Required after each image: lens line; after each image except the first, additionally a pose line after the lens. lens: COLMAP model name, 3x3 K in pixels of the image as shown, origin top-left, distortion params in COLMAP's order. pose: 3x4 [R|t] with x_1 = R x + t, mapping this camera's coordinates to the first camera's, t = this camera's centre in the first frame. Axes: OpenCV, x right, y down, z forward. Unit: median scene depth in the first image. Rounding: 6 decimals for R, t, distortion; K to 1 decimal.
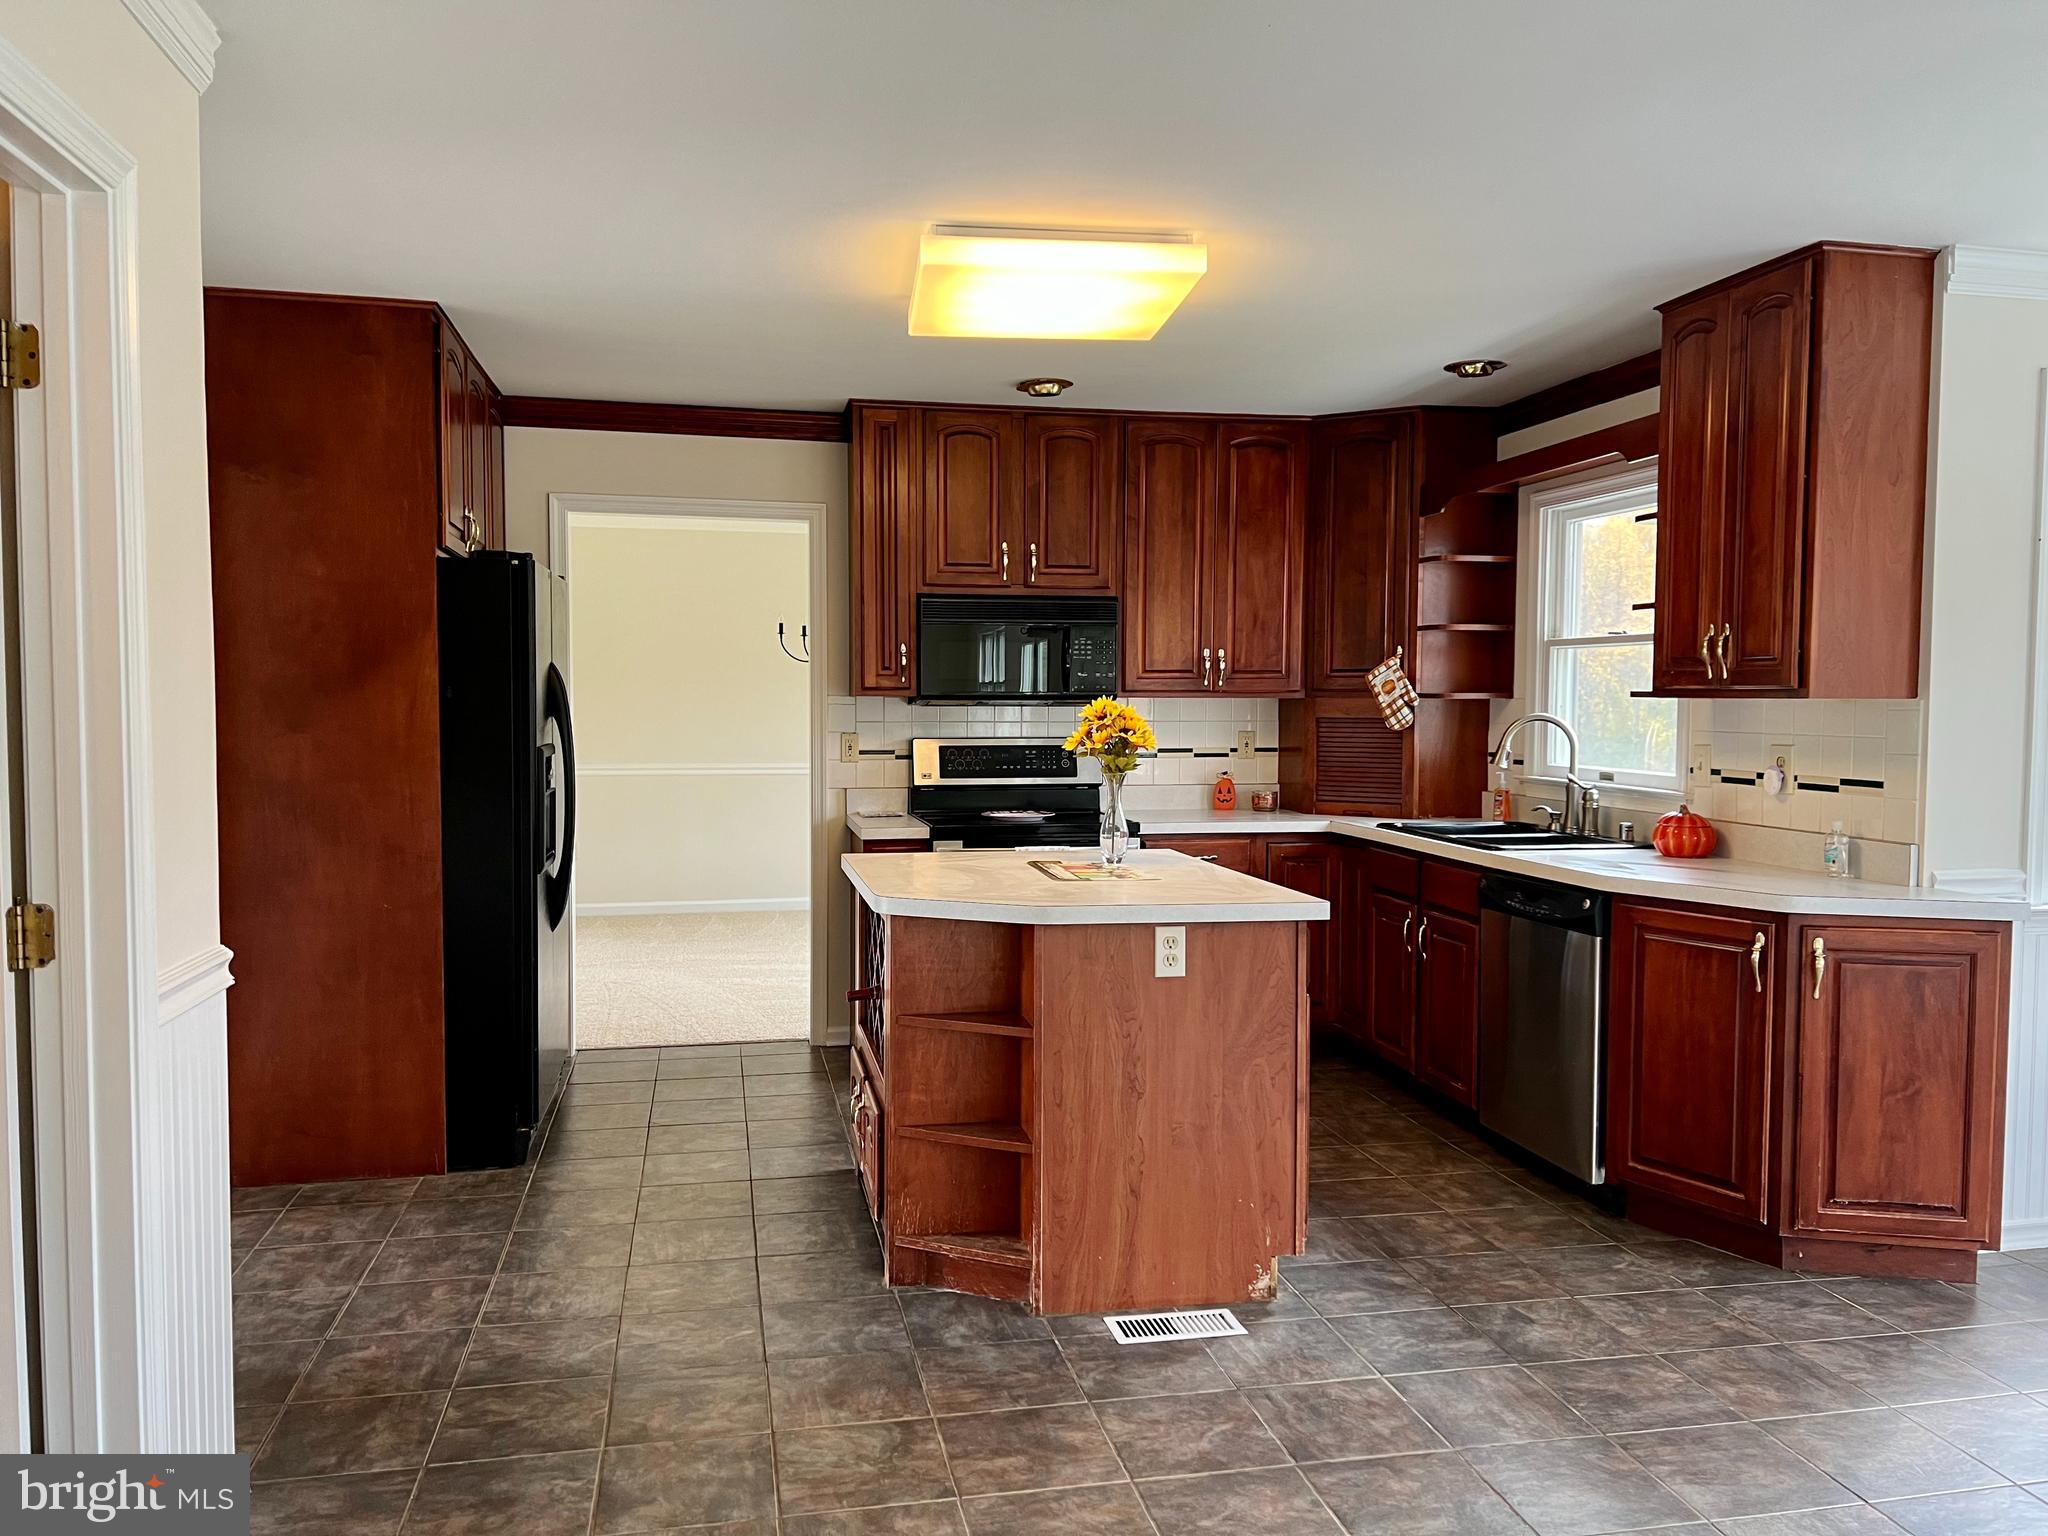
lens RADIAL K [[1539.5, 0, 1029.8], [0, 1539.5, 769.6], [0, 0, 1]] dist [0.041566, -0.037924]
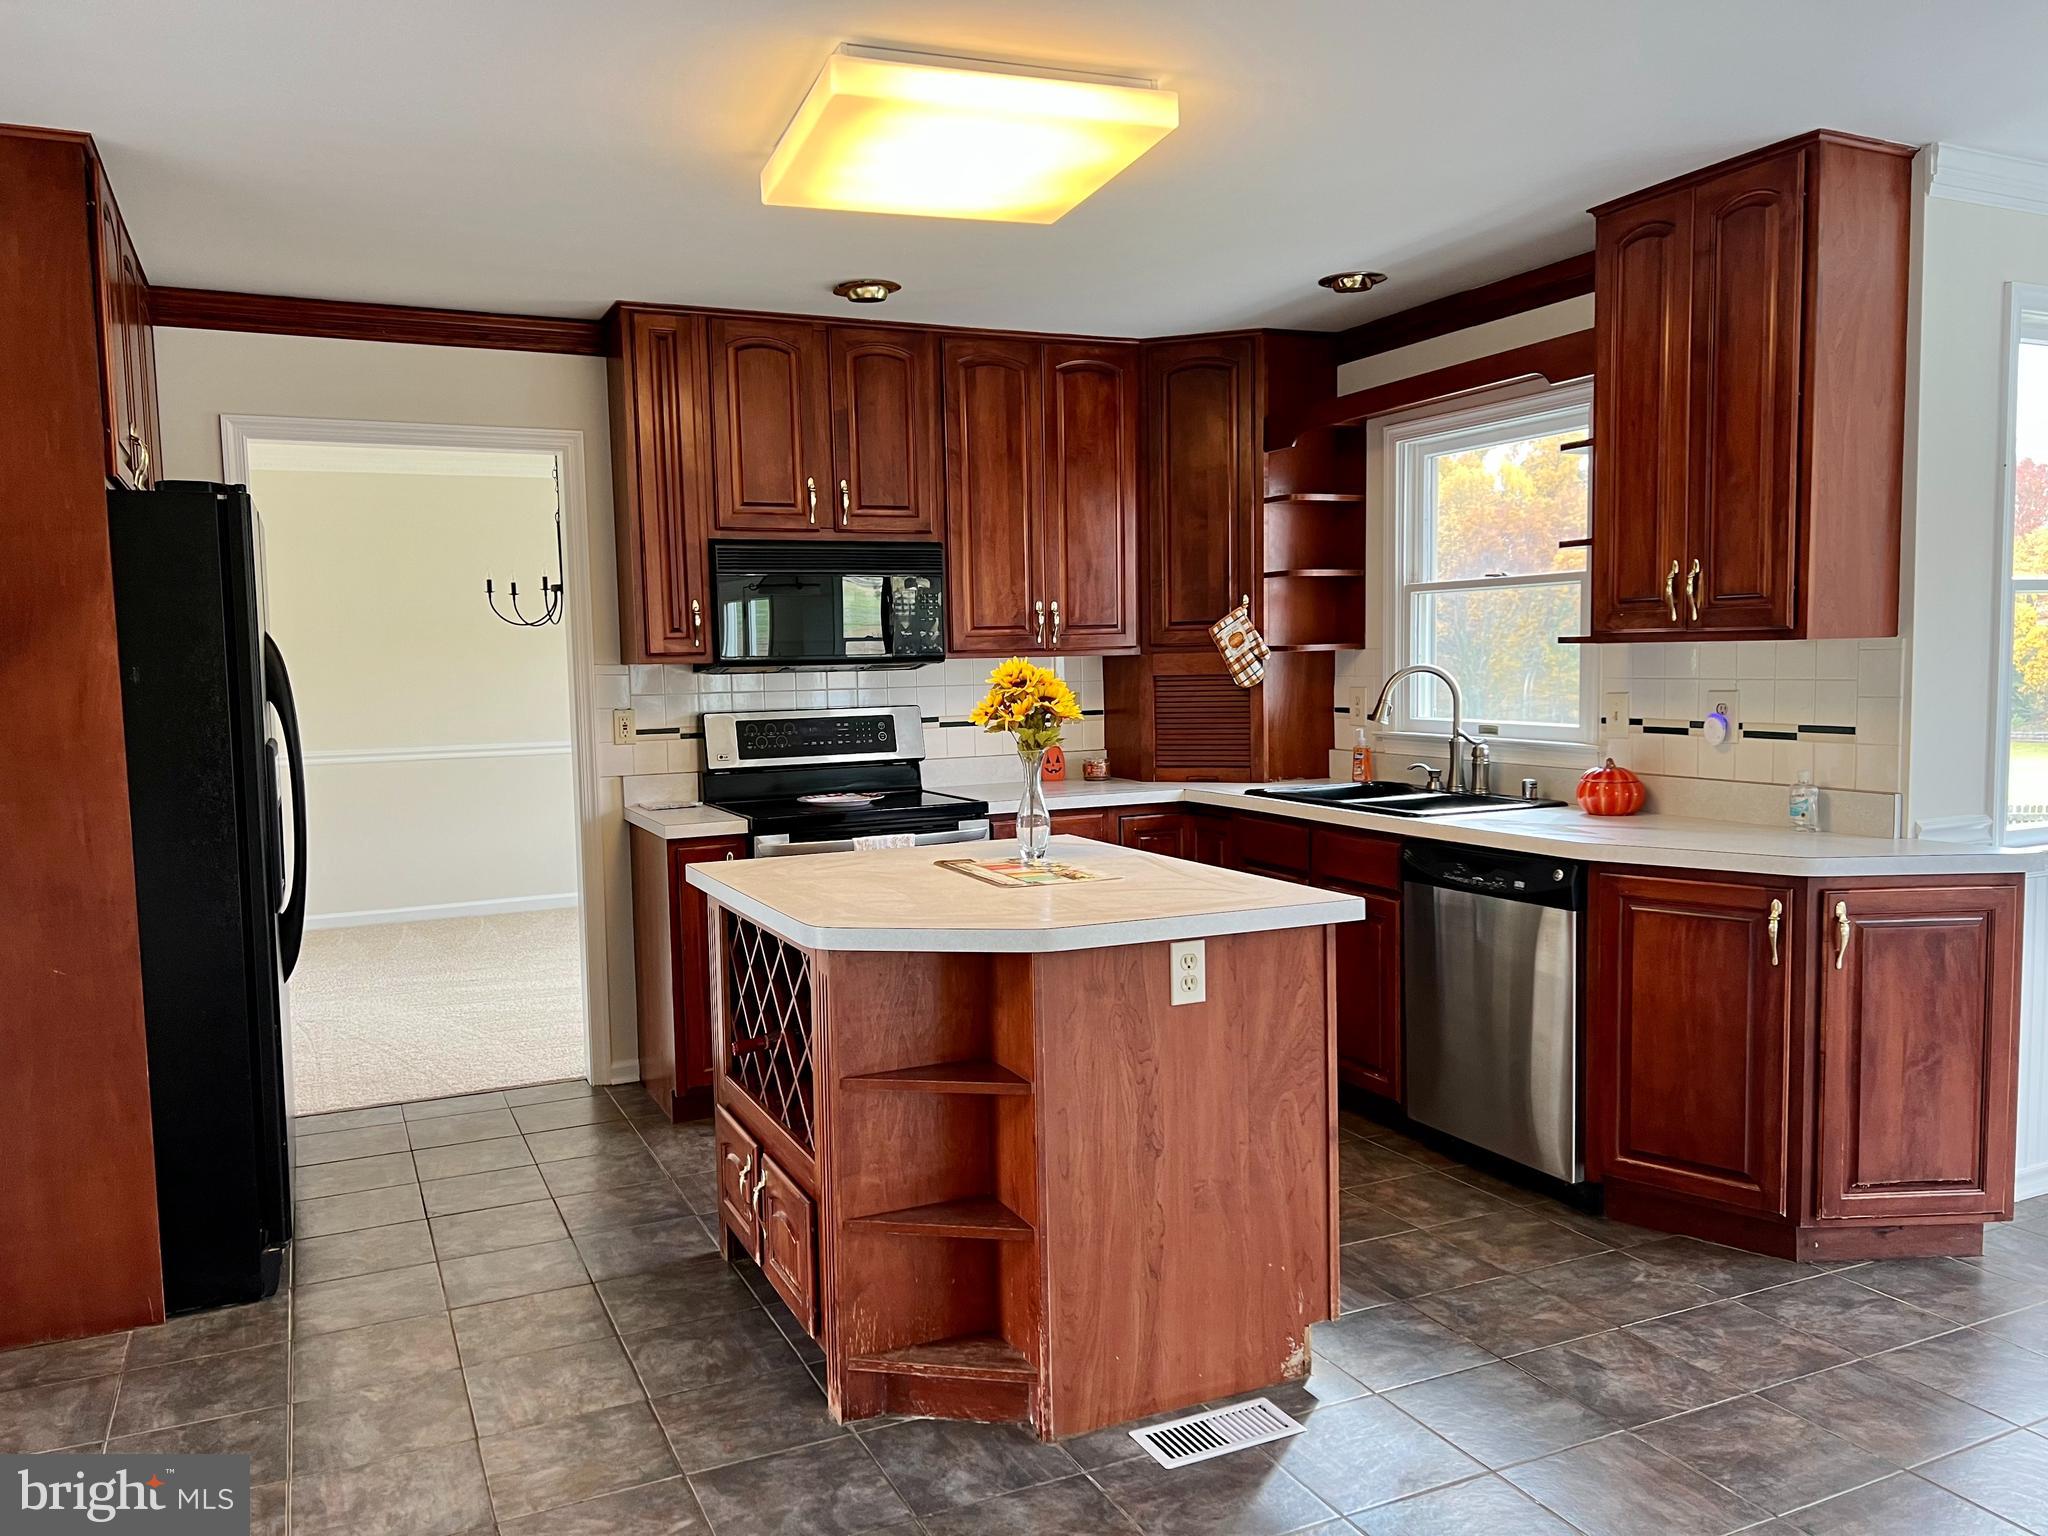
lens RADIAL K [[1539.5, 0, 1022.4], [0, 1539.5, 778.0], [0, 0, 1]] dist [0.041566, -0.037924]
pose [[0.972758, -0.044110, 0.227589, -0.143381], [0.036734, 0.998657, 0.036547, -0.013526], [-0.228896, -0.027191, 0.973071, 0.197095]]
